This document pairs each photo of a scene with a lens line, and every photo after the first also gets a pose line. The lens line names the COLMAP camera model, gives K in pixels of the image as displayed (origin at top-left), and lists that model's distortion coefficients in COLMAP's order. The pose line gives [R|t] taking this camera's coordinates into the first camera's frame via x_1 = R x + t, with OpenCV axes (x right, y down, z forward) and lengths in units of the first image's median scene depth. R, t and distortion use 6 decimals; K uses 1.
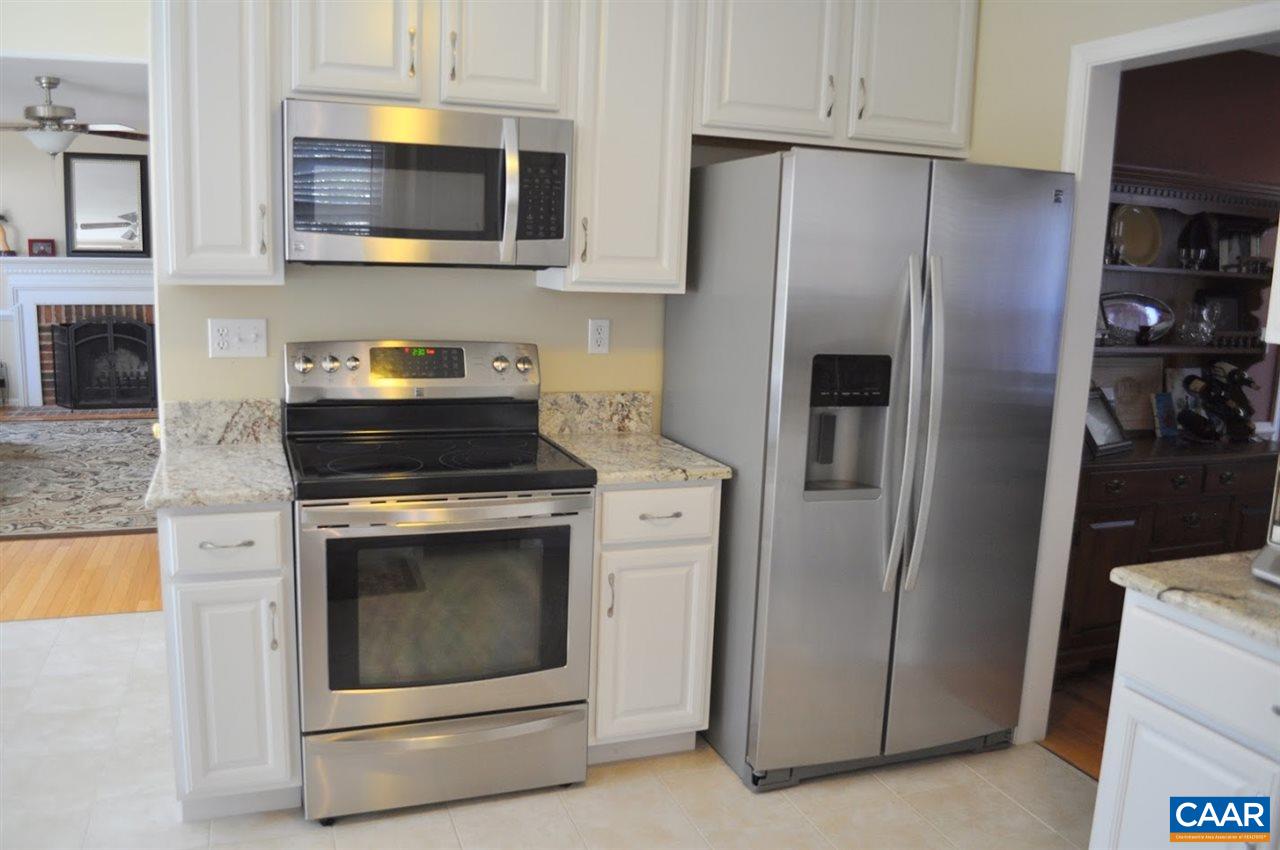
lens RADIAL K [[1036.9, 0, 638.0], [0, 1036.9, 432.1], [0, 0, 1]] dist [-0.081628, 0.000209]
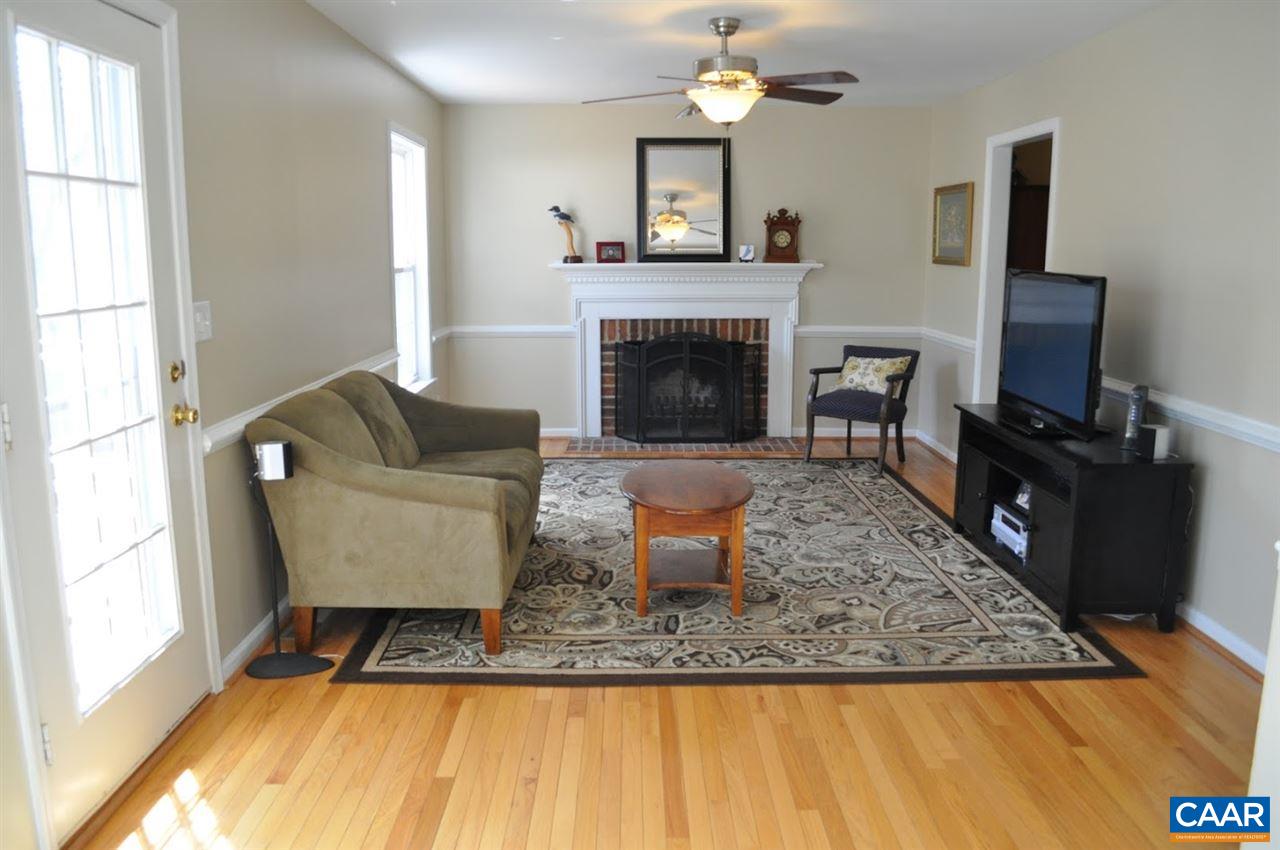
lens RADIAL K [[1036.9, 0, 641.2], [0, 1036.9, 421.7], [0, 0, 1]] dist [-0.081628, 0.000209]
pose [[0.941238, 0.022099, -0.337021, -0.266339], [-0.025588, 0.999655, -0.005913, -0.035177], [0.336774, 0.014189, 0.941479, 0.184279]]
